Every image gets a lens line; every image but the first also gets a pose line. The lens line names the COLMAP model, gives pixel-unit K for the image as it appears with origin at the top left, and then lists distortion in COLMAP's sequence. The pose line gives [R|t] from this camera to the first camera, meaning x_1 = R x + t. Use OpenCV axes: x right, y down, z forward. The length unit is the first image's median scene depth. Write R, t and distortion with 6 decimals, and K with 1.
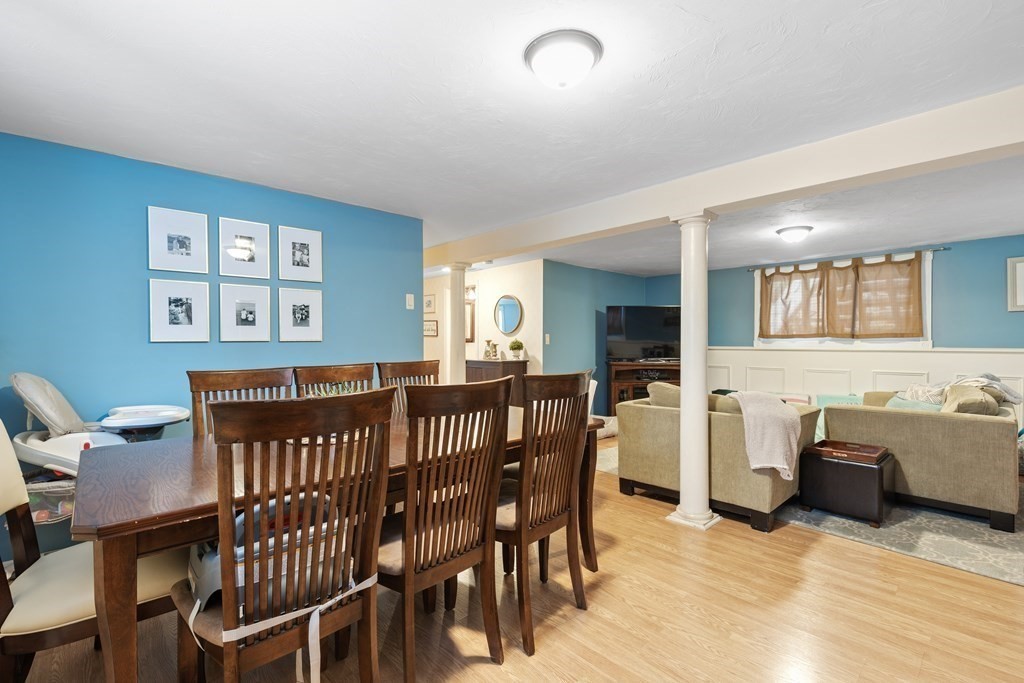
lens RADIAL K [[459.1, 0, 509.4], [0, 459.1, 351.3], [0, 0, 1]] dist [-0.000808, -0.000374]
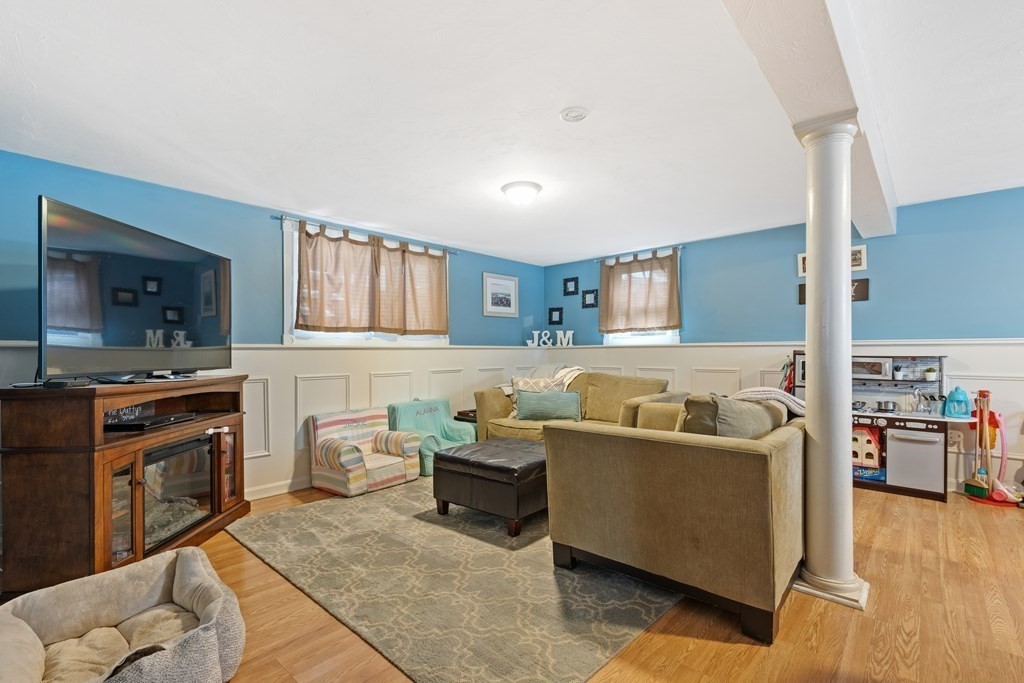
lens RADIAL K [[459.1, 0, 509.4], [0, 459.1, 351.3], [0, 0, 1]] dist [-0.000808, -0.000374]
pose [[-0.090204, 0.001992, 0.995921, -0.124634], [0.022056, 0.999757, -0.000002, 0.009139], [-0.995679, 0.021966, -0.090226, 0.885273]]
